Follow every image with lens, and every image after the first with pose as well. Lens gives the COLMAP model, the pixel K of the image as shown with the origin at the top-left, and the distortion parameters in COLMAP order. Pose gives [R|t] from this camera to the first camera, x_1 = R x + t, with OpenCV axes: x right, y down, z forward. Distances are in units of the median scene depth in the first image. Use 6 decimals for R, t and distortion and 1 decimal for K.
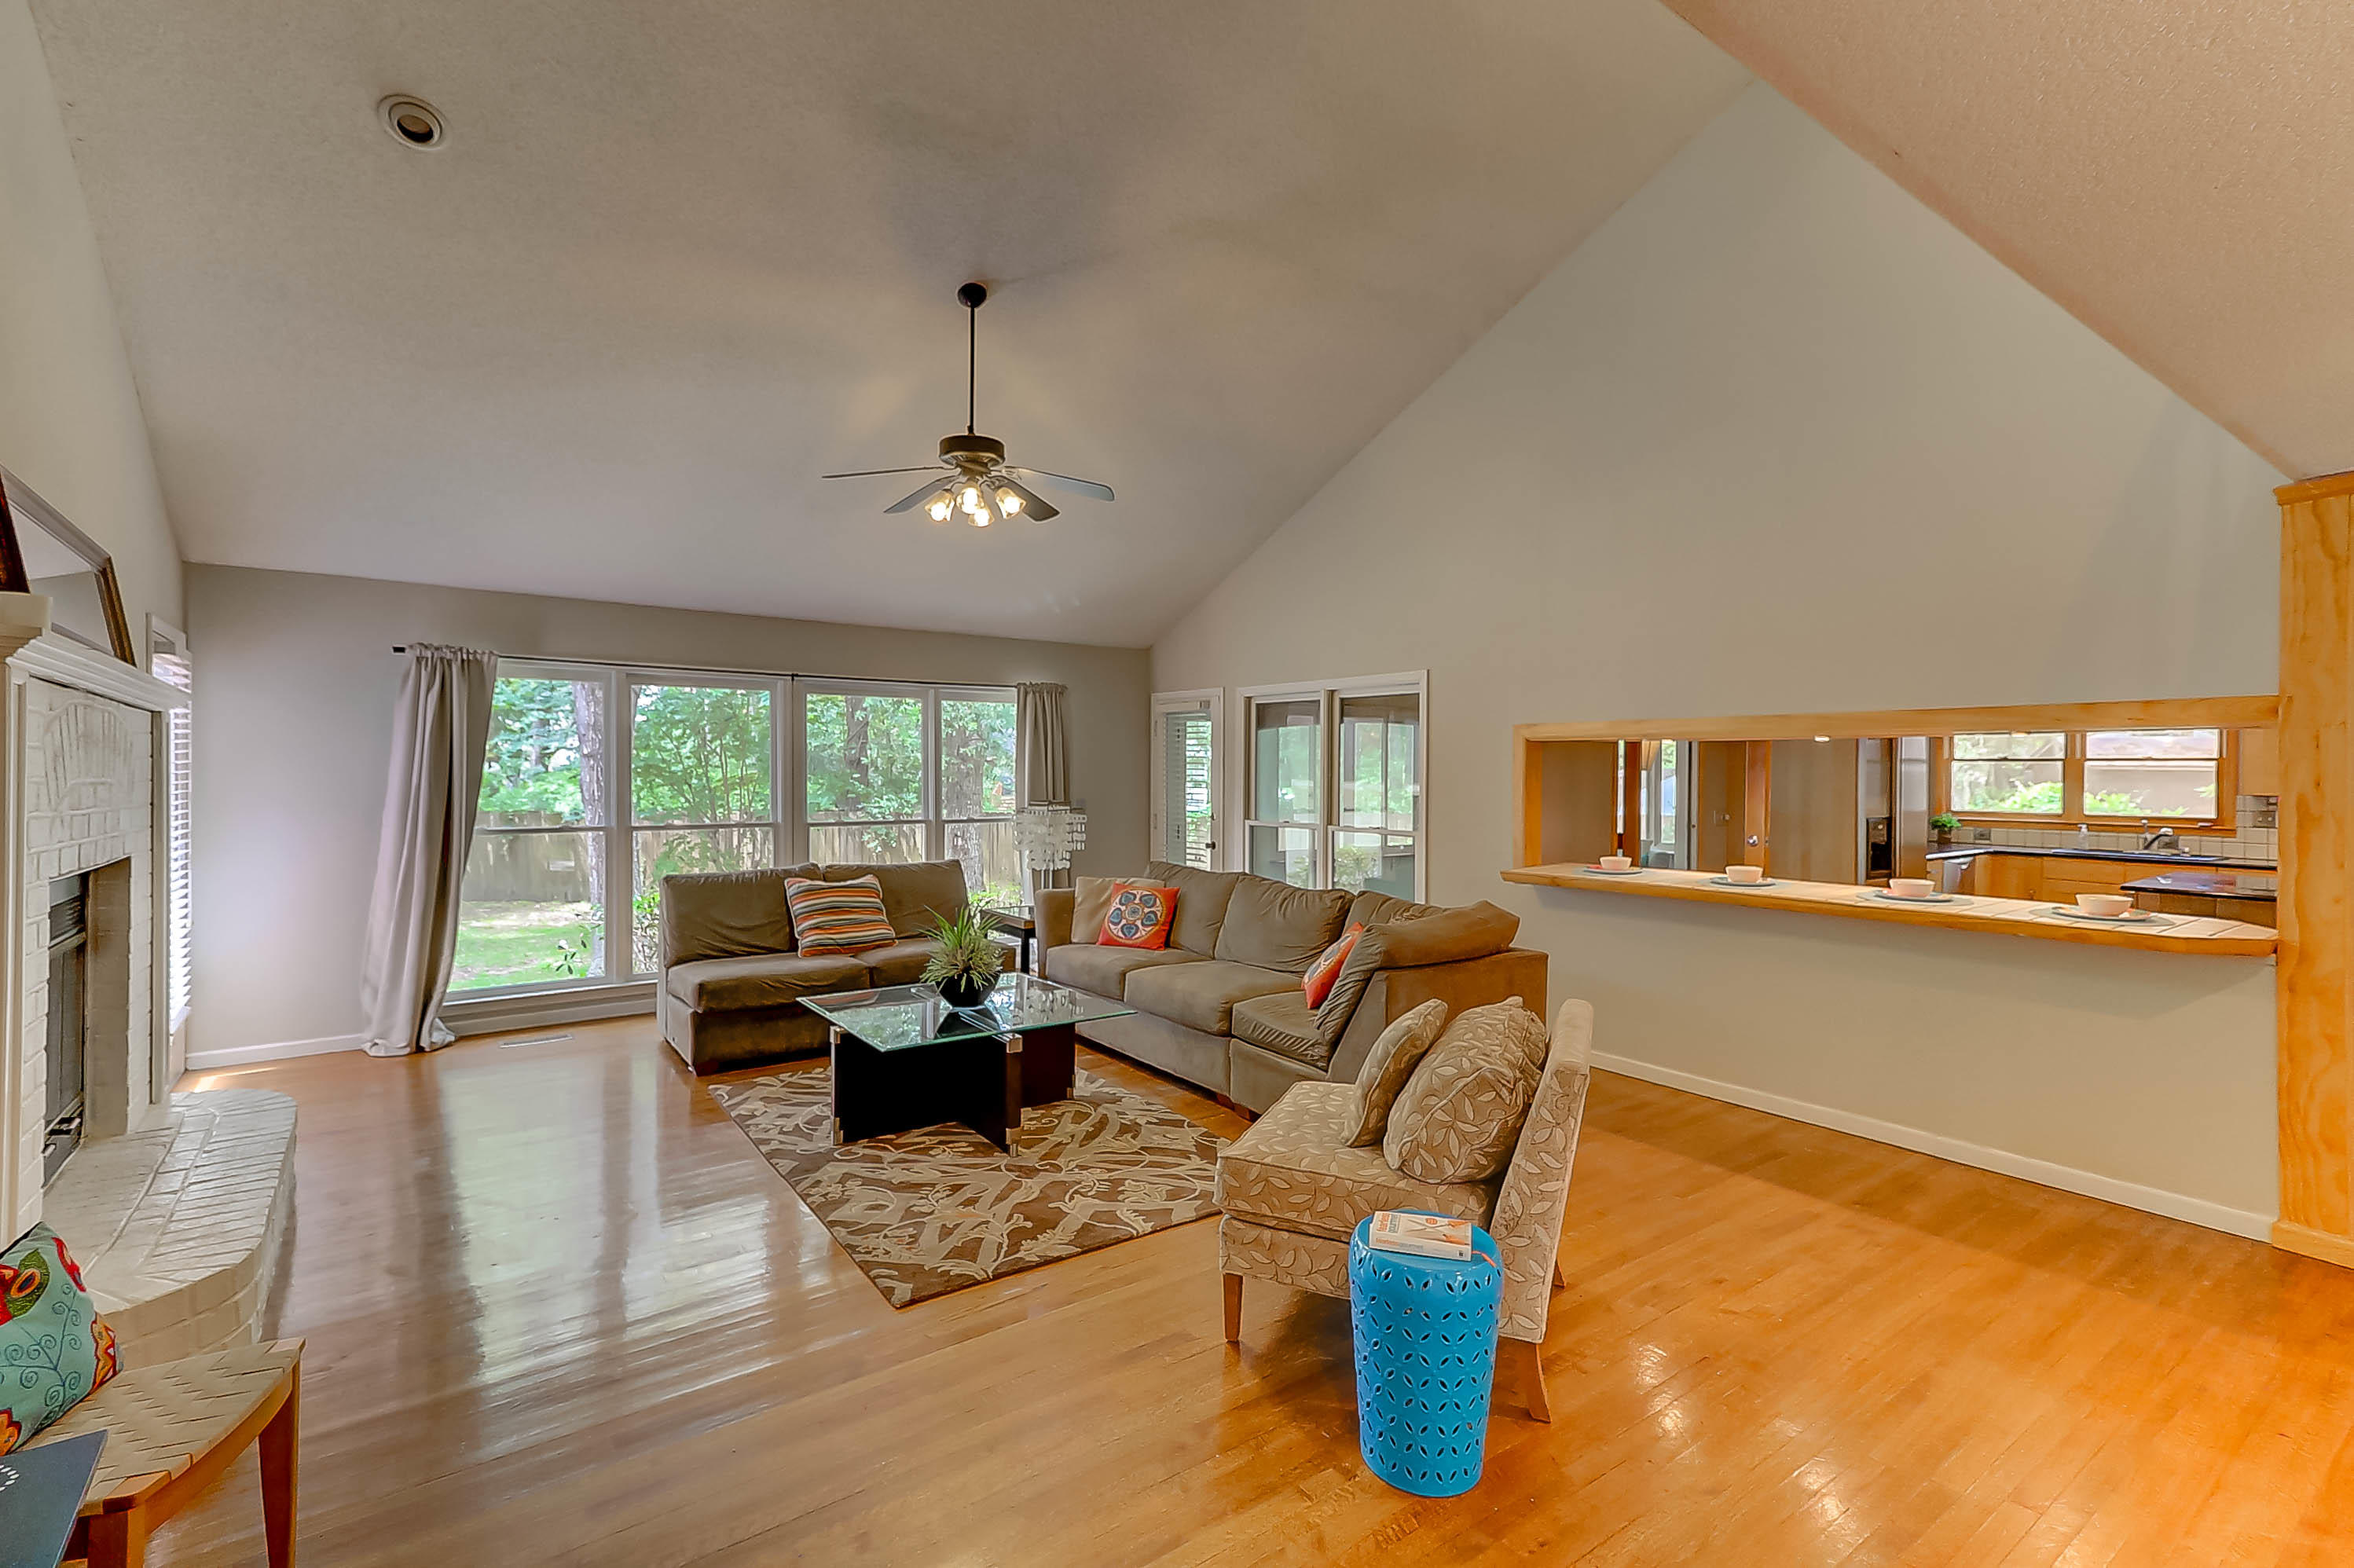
lens RADIAL K [[1056.7, 0, 1178.6], [0, 1056.7, 780.6], [0, 0, 1]] dist [0.029444, -0.002133]
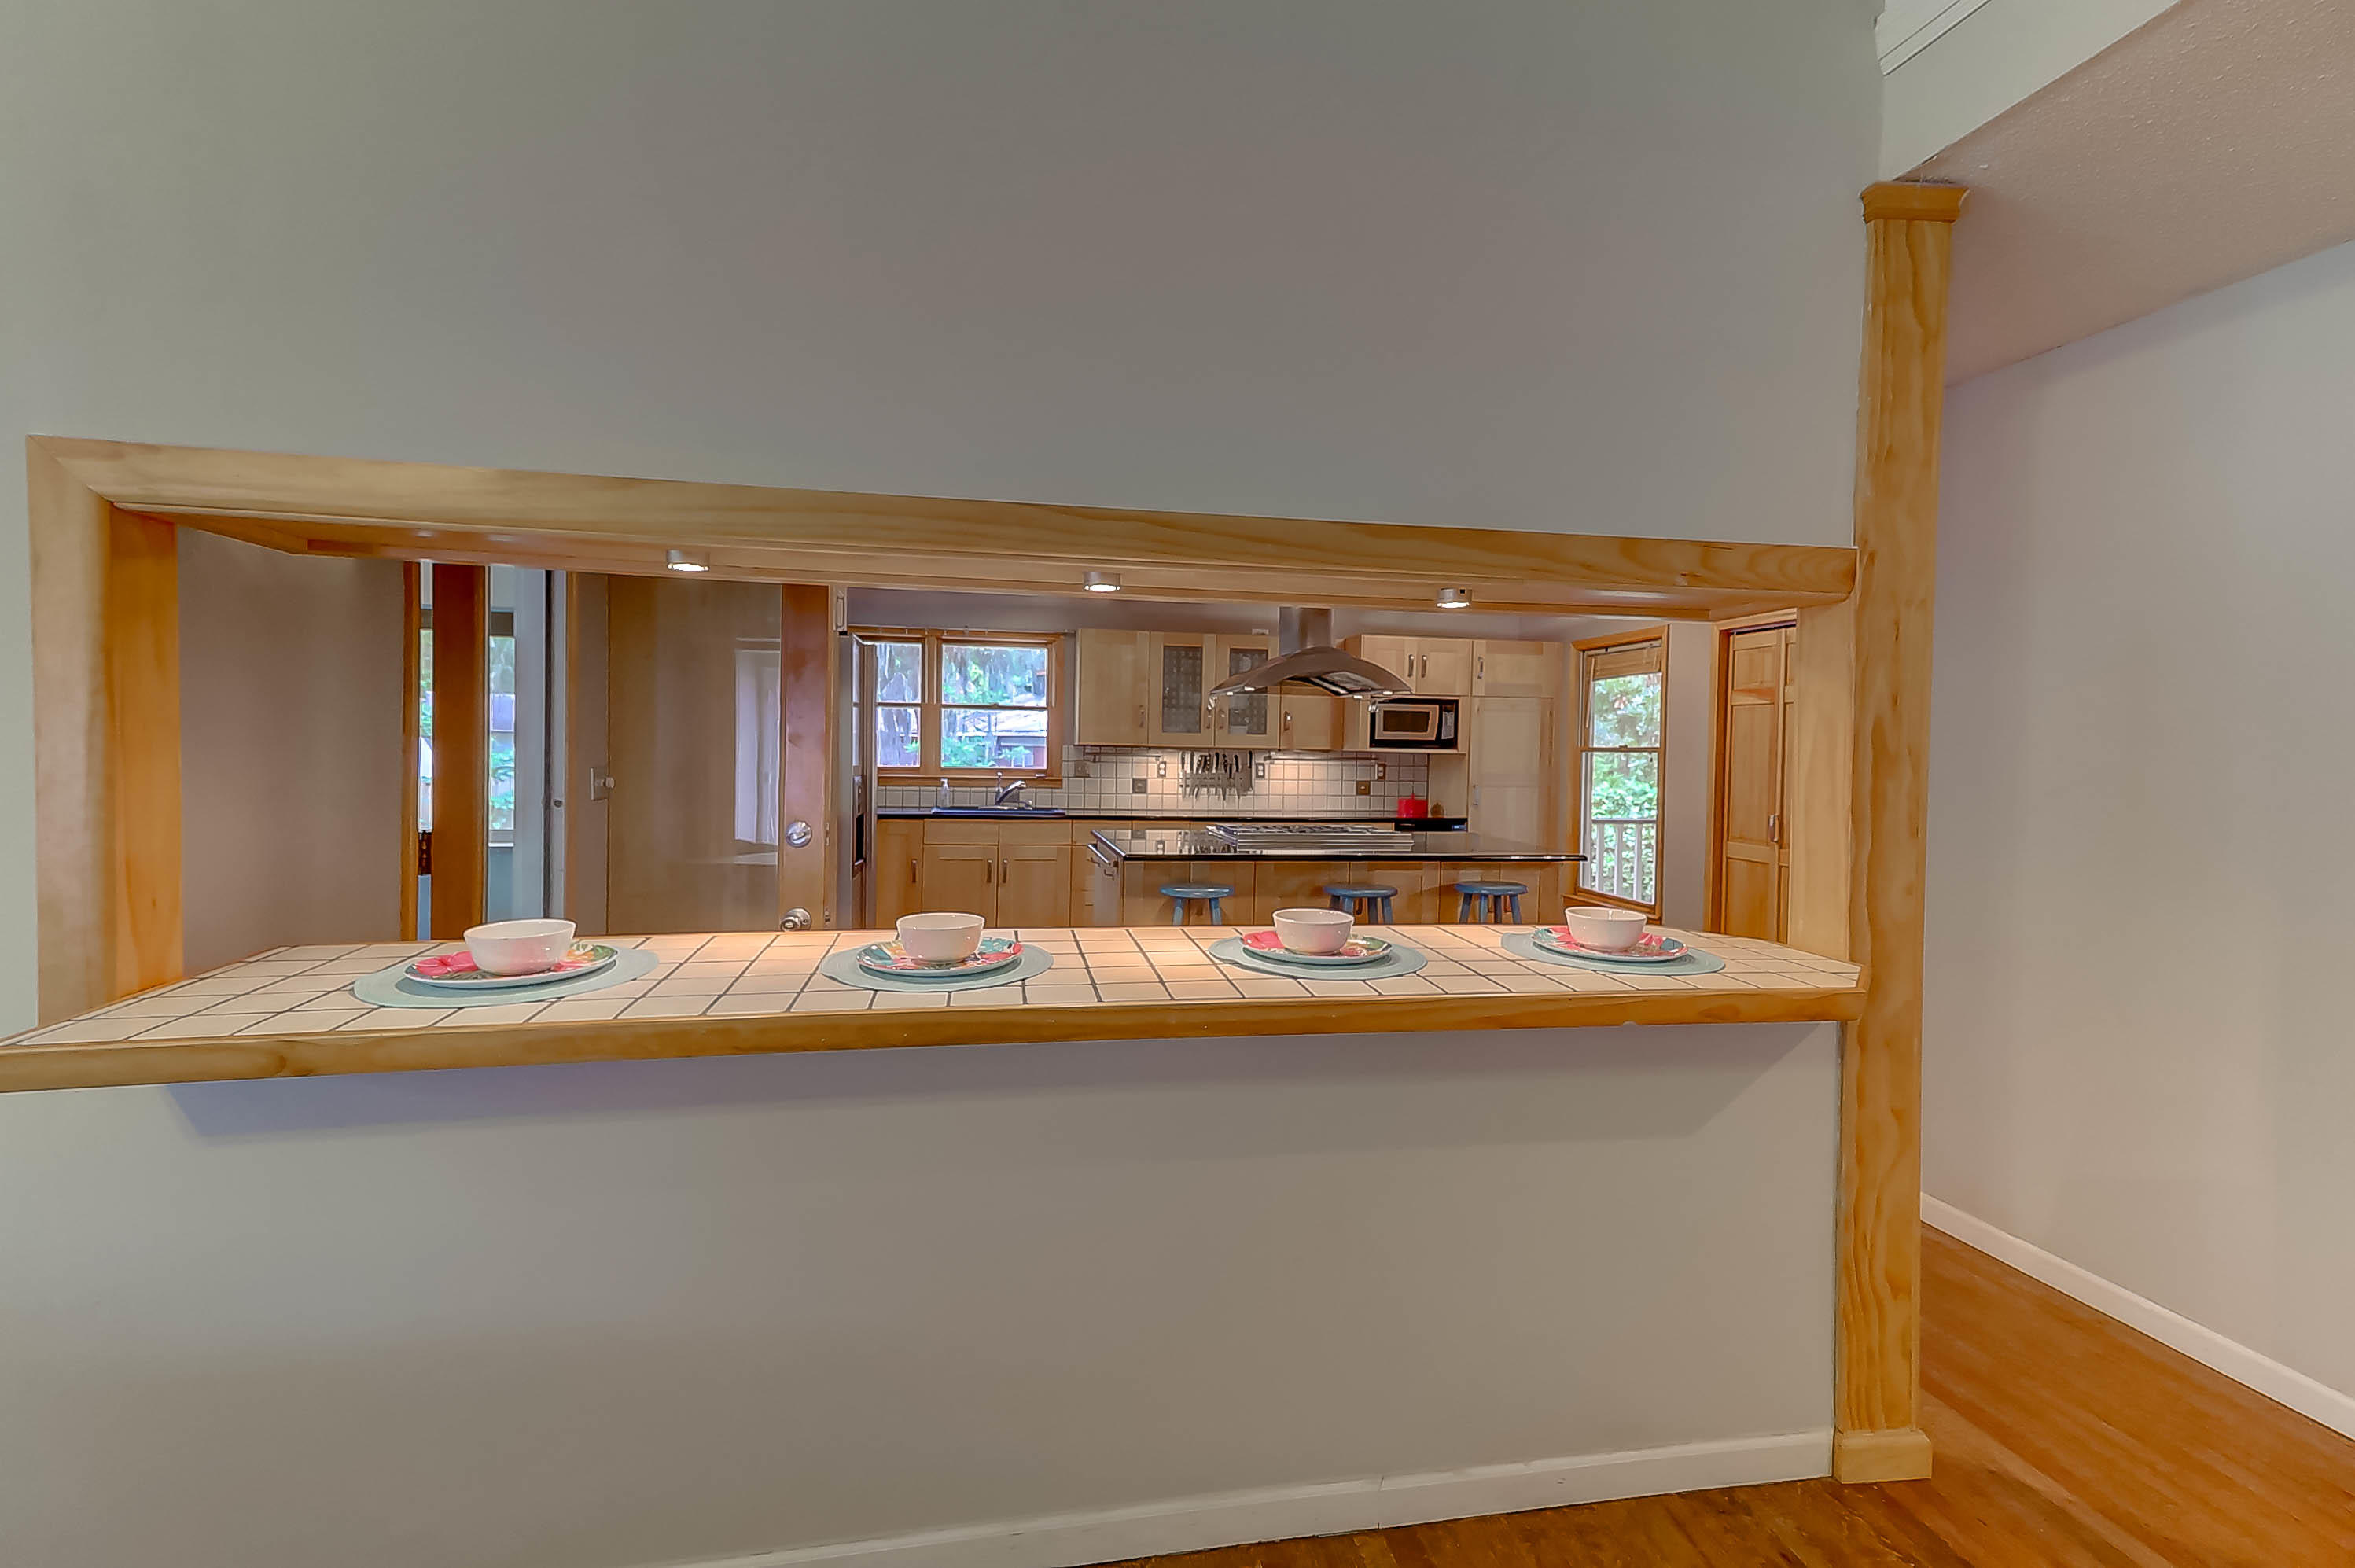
lens RADIAL K [[1057.3, 0, 1185.9], [0, 1057.3, 766.2], [0, 0, 1]] dist [0.029444, -0.002133]
pose [[0.420865, -0.014473, 0.907008, 0.203357], [-0.006264, 0.999803, 0.018860, 0.018692], [-0.907102, -0.013620, 0.420691, 0.665063]]
